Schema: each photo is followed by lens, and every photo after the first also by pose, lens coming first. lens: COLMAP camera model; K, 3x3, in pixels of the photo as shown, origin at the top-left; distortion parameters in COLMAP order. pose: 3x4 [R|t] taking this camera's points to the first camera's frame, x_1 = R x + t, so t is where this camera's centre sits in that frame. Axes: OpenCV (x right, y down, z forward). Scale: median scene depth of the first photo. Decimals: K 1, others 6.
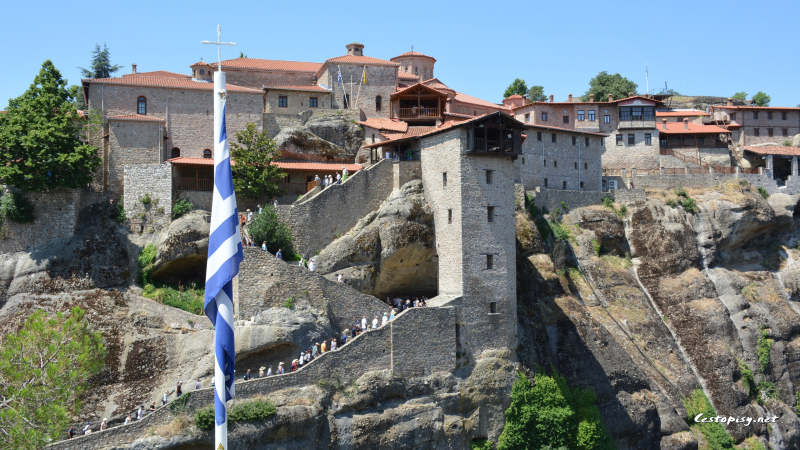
lens RADIAL K [[807.3, 0, 400.0], [0, 807.3, 225.0], [0, 0, 1]] dist [-0.021127, 0.151581]
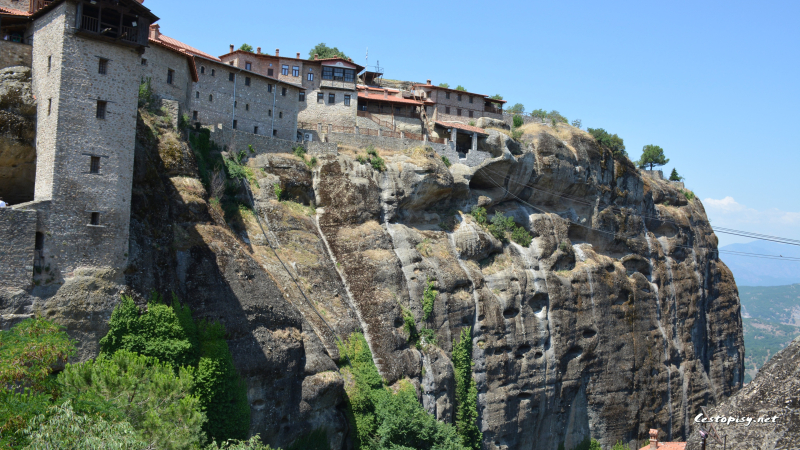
lens RADIAL K [[668.5, 0, 400.0], [0, 668.5, 225.0], [0, 0, 1]] dist [-0.125627, 0.125559]
pose [[0.955992, 0.065961, 0.285882, 0.160469], [-0.067619, 0.997703, -0.004078, 0.064029], [-0.285495, -0.015433, 0.958256, 0.175724]]
